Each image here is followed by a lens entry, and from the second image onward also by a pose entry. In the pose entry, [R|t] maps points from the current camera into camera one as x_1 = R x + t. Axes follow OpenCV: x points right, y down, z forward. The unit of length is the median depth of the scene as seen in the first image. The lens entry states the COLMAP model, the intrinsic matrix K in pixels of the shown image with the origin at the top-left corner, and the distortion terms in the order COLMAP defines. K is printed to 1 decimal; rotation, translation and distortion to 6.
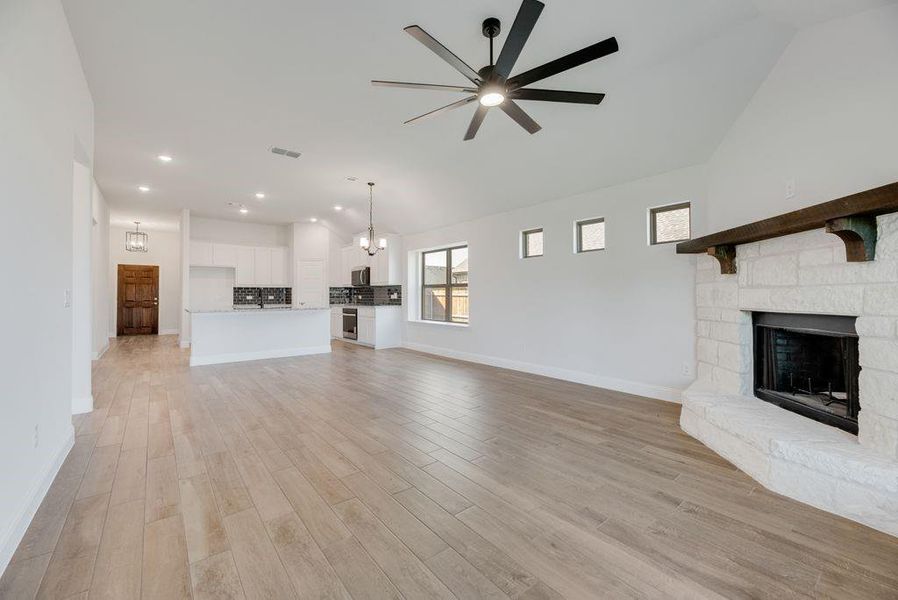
lens RADIAL K [[366.9, 0, 449.4], [0, 366.9, 293.1], [0, 0, 1]] dist [0.000475, -0.000404]
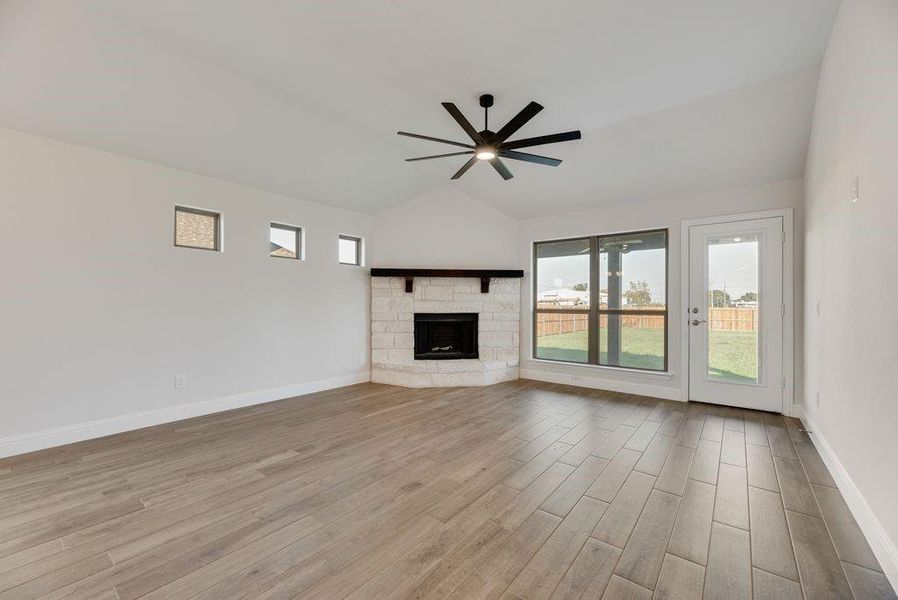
lens RADIAL K [[366.9, 0, 448.4], [0, 366.9, 304.8], [0, 0, 1]] dist [0.000475, -0.000404]
pose [[-0.228835, 0.002081, 0.973463, -0.899945], [-0.007988, 0.999960, -0.004015, 0.009934], [-0.973432, -0.008695, -0.228809, 1.128842]]
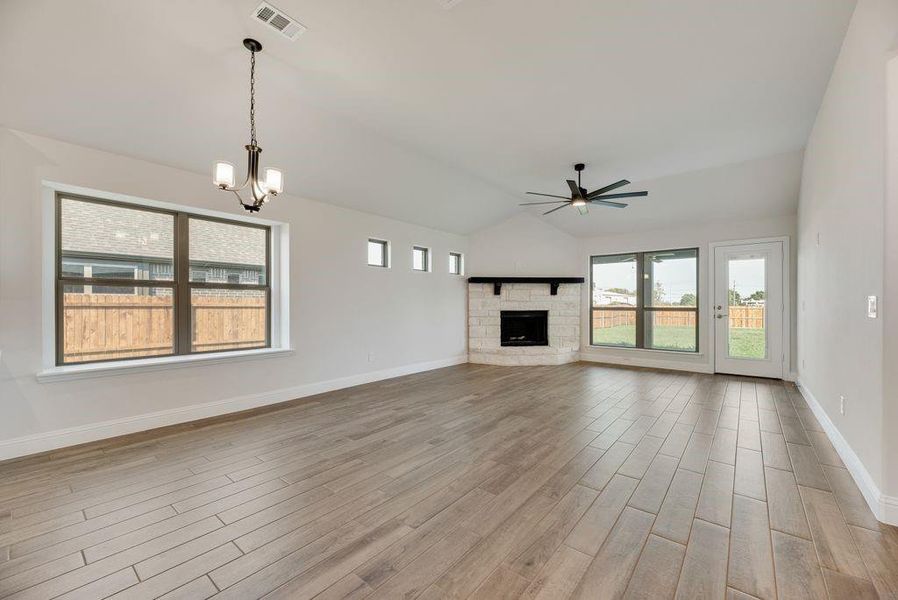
lens RADIAL K [[366.9, 0, 449.4], [0, 366.9, 303.5], [0, 0, 1]] dist [0.000475, -0.000404]
pose [[-0.214618, 0.004792, 0.976686, -1.304434], [-0.004728, 0.999971, -0.005945, 0.014762], [-0.976687, -0.005893, -0.214589, 1.653885]]
